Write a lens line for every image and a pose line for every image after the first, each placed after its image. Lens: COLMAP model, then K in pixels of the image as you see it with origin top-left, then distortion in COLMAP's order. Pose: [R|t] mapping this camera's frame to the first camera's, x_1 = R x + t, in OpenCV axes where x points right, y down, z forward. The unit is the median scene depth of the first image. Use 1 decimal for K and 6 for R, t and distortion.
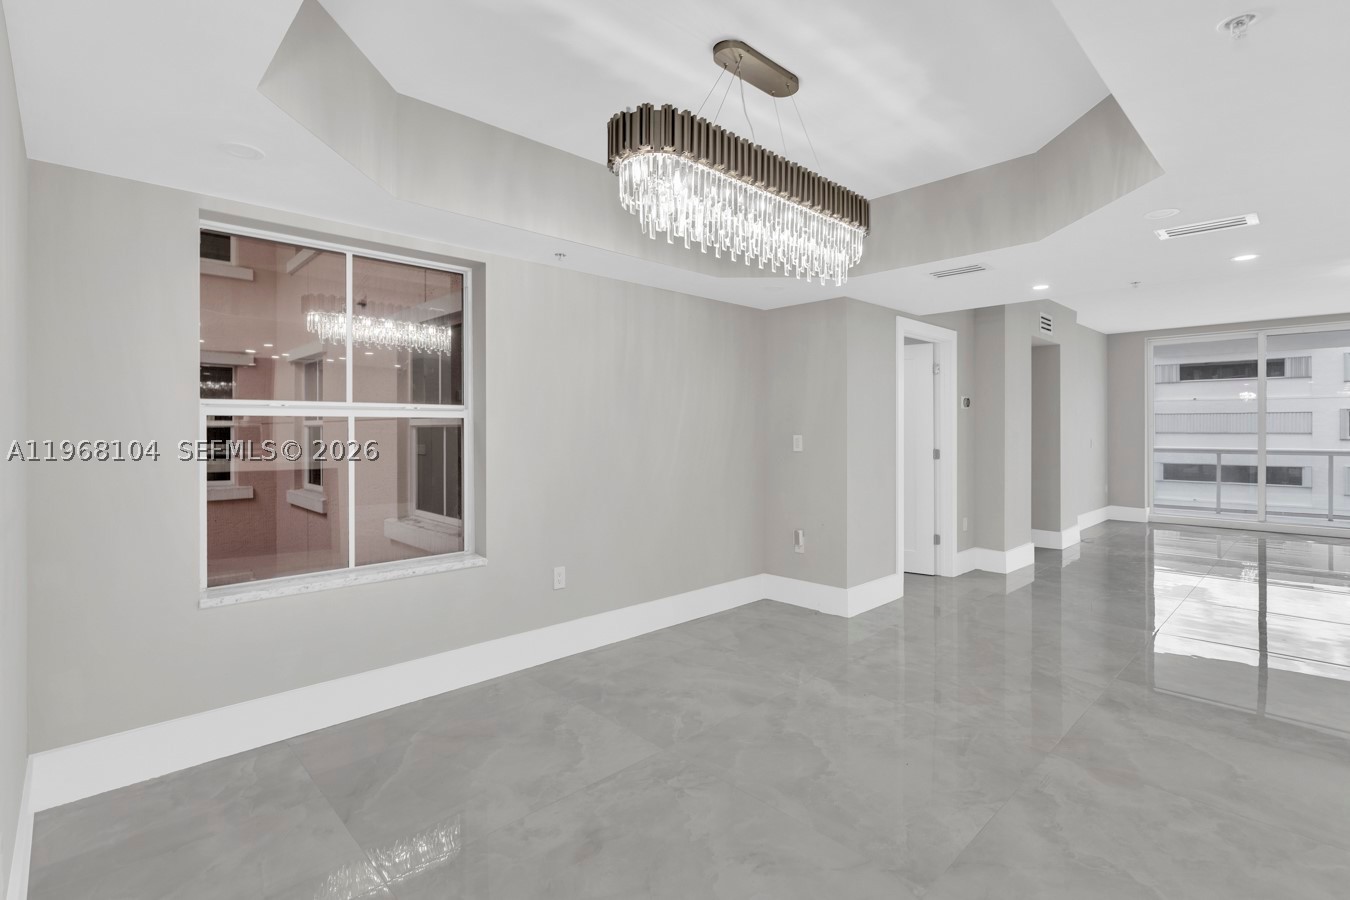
lens RADIAL K [[626.6, 0, 678.1], [0, 626.6, 436.4], [0, 0, 1]] dist [-0.000327, -0.000424]
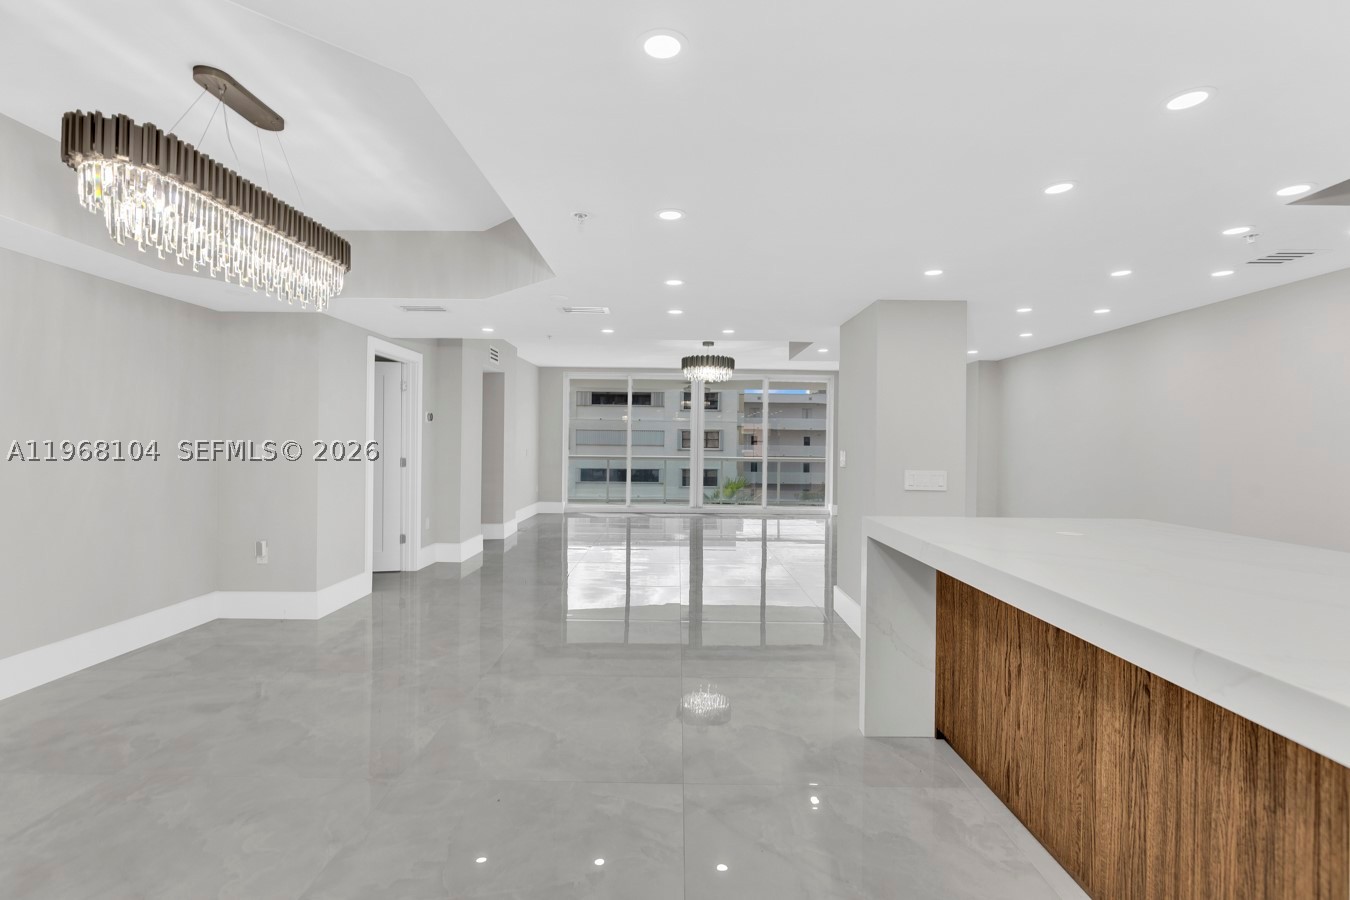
lens RADIAL K [[626.6, 0, 678.1], [0, 626.6, 436.4], [0, 0, 1]] dist [-0.000327, -0.000424]
pose [[0.690526, 0.016355, 0.723123, -0.113860], [-0.003767, 0.999812, -0.019016, 0.002579], [-0.723298, 0.010407, 0.690457, -0.248648]]
